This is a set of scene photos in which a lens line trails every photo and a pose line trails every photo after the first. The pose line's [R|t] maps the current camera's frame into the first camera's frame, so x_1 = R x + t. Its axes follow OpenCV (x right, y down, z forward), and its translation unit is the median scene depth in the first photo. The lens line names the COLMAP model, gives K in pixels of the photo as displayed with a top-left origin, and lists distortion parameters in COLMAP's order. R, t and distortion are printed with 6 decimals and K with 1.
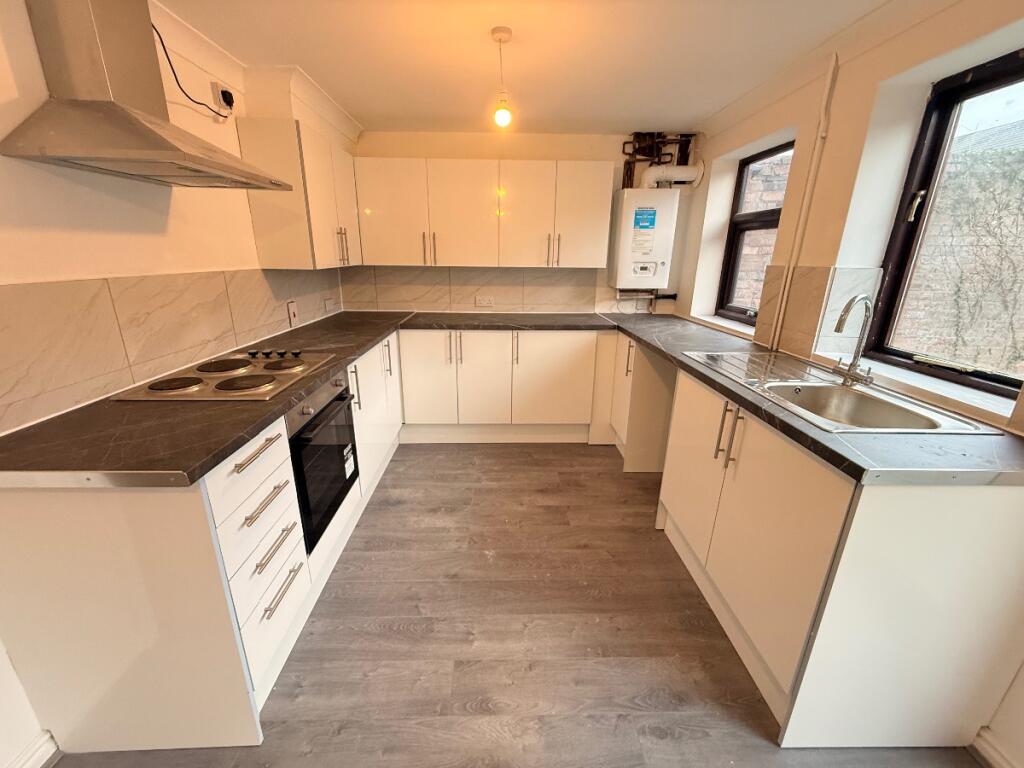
lens RADIAL K [[409.5, 0, 509.0], [0, 409.5, 382.9], [0, 0, 1]] dist [-0.000442, -0.000017]
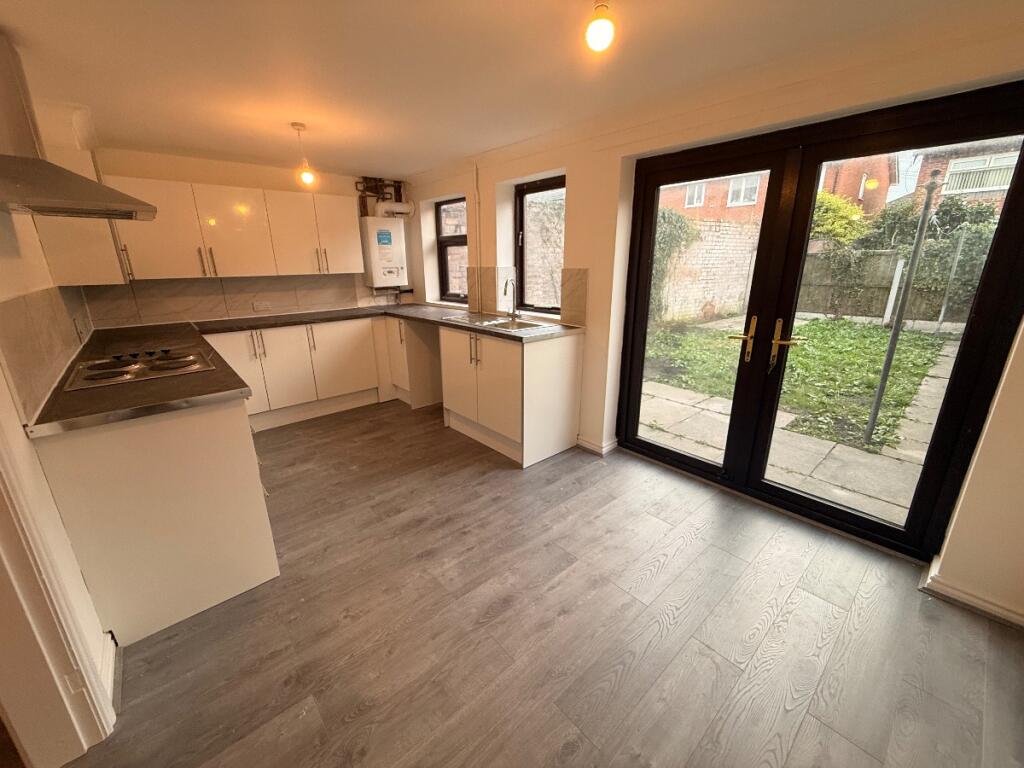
lens RADIAL K [[409.5, 0, 509.0], [0, 409.5, 382.9], [0, 0, 1]] dist [-0.000442, -0.000017]
pose [[0.767615, -0.203352, 0.607795, -0.318571], [0.210484, 0.975716, 0.060618, 0.104304], [-0.605362, 0.081400, 0.791777, -0.373065]]
